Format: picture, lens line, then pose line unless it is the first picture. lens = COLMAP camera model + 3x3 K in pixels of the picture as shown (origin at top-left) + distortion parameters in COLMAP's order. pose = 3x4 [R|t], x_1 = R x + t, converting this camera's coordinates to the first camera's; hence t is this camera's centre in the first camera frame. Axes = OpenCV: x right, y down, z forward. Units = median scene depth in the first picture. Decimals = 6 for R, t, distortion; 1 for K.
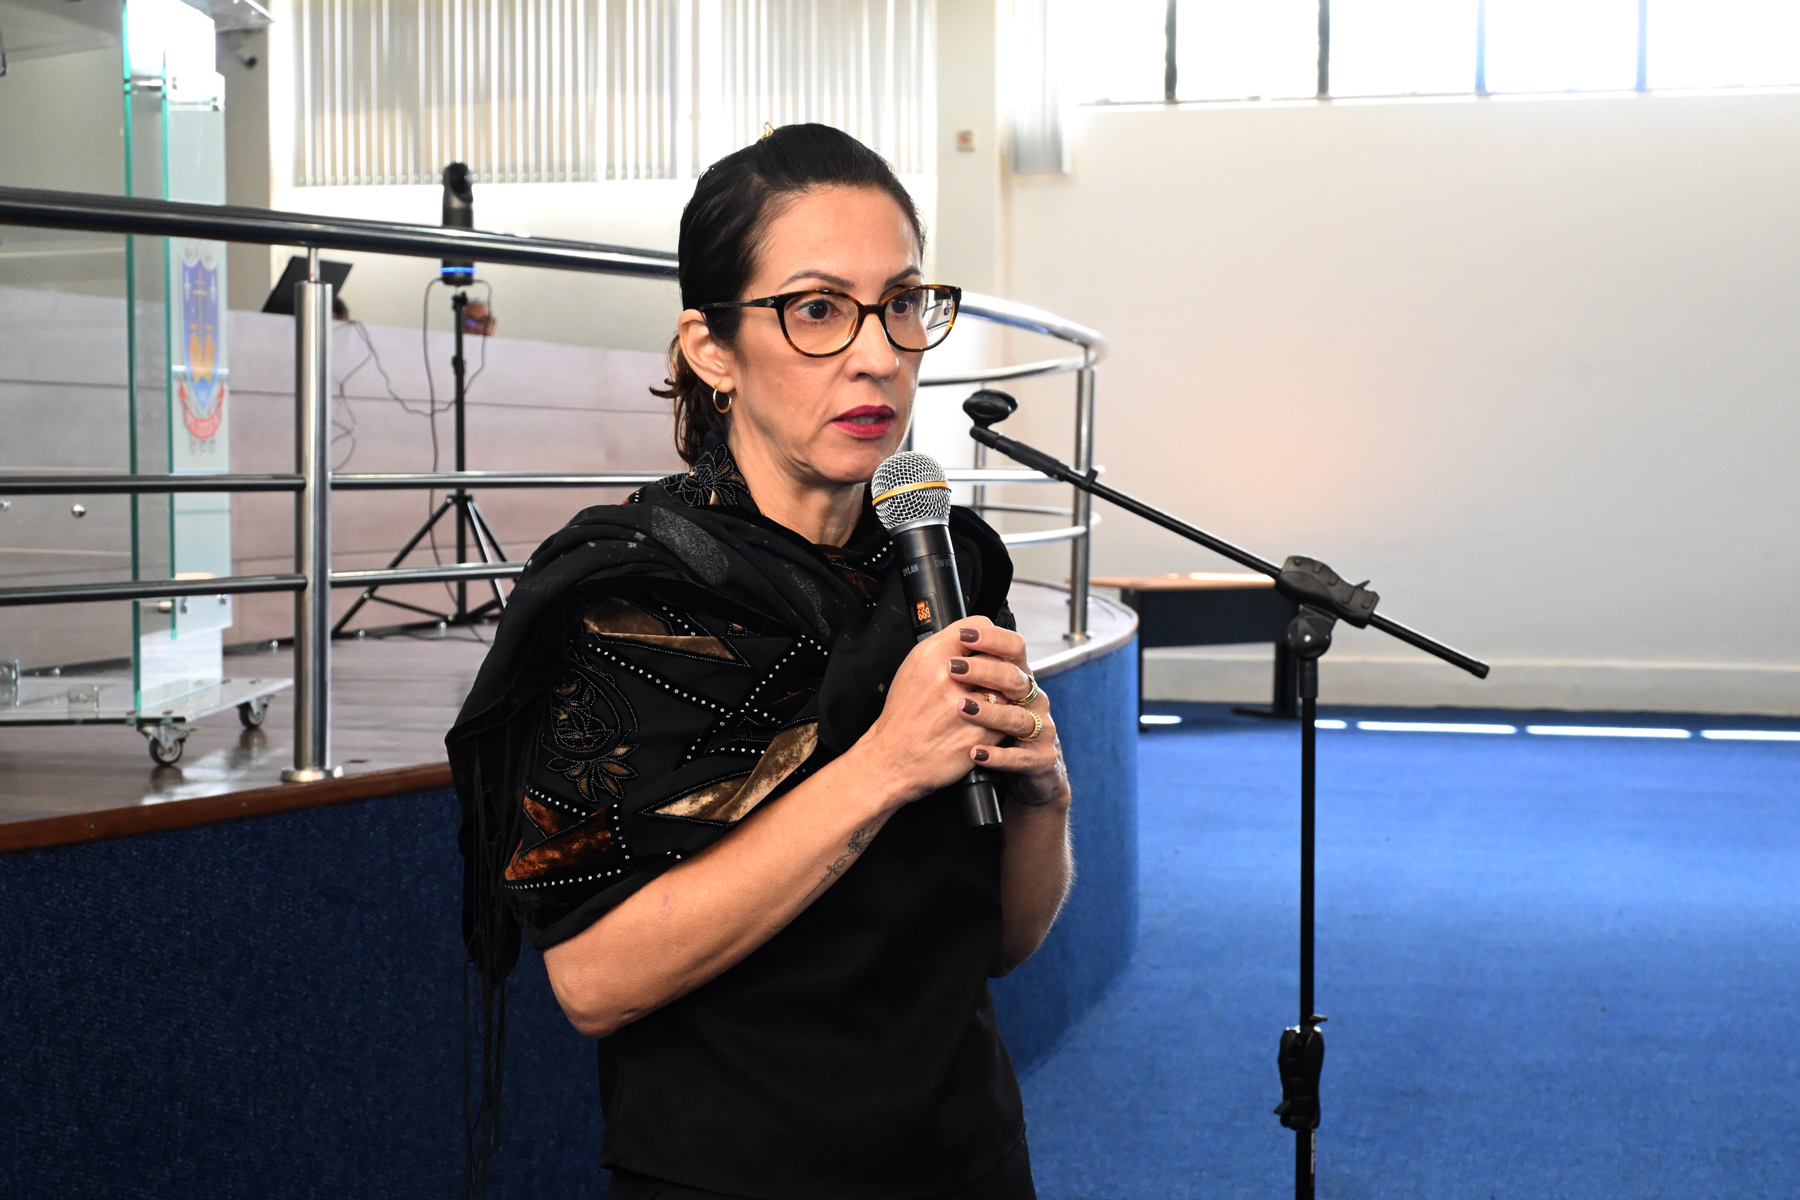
lens RADIAL K [[3265.6, 0, 899.8], [0, 3265.6, 617.8], [0, 0, 1]] dist [0.062772, 0.000000]
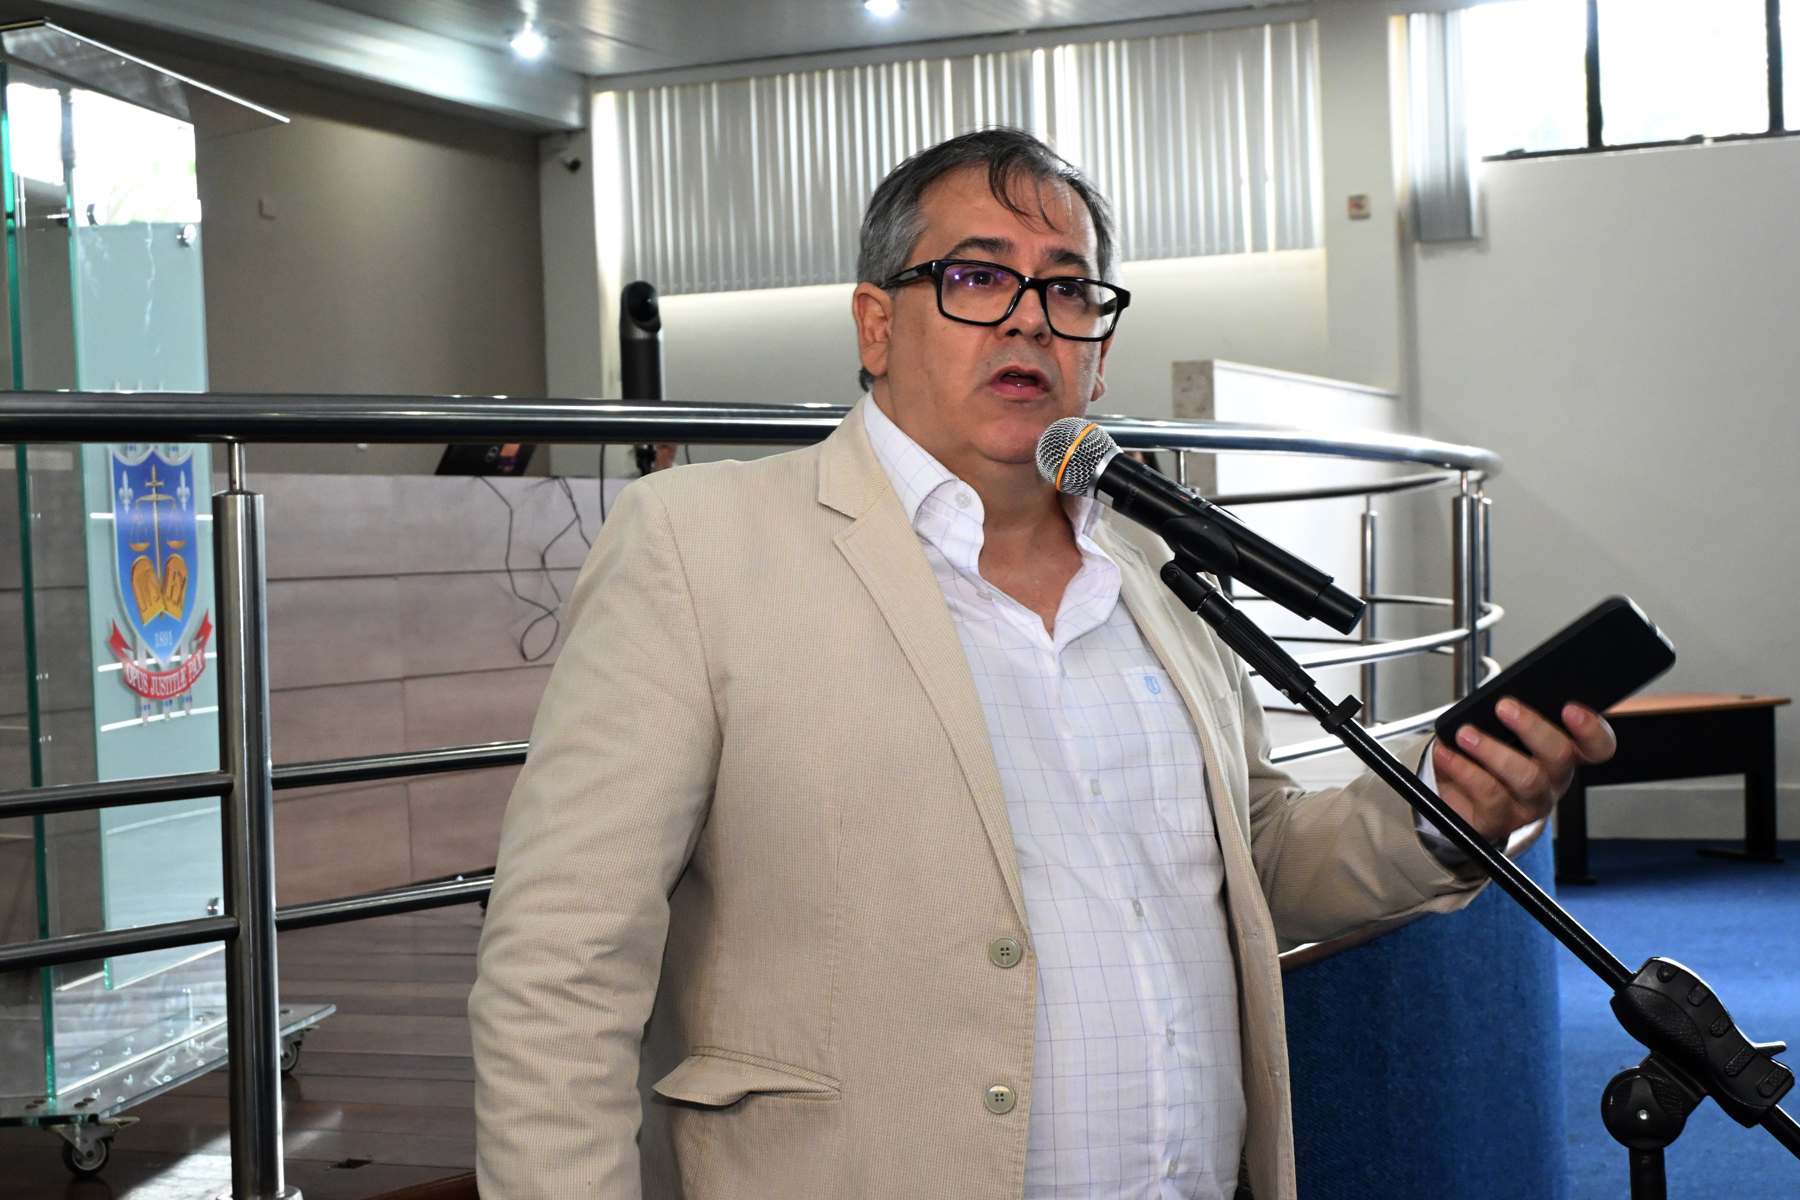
lens RADIAL K [[3265.6, 0, 891.2], [0, 3265.6, 605.3], [0, 0, 1]] dist [0.062772, 0.000000]
pose [[0.988785, -0.037674, -0.144513, 0.034101], [0.033966, 0.999029, -0.028044, -0.033188], [0.145429, 0.022821, 0.989105, 0.206324]]
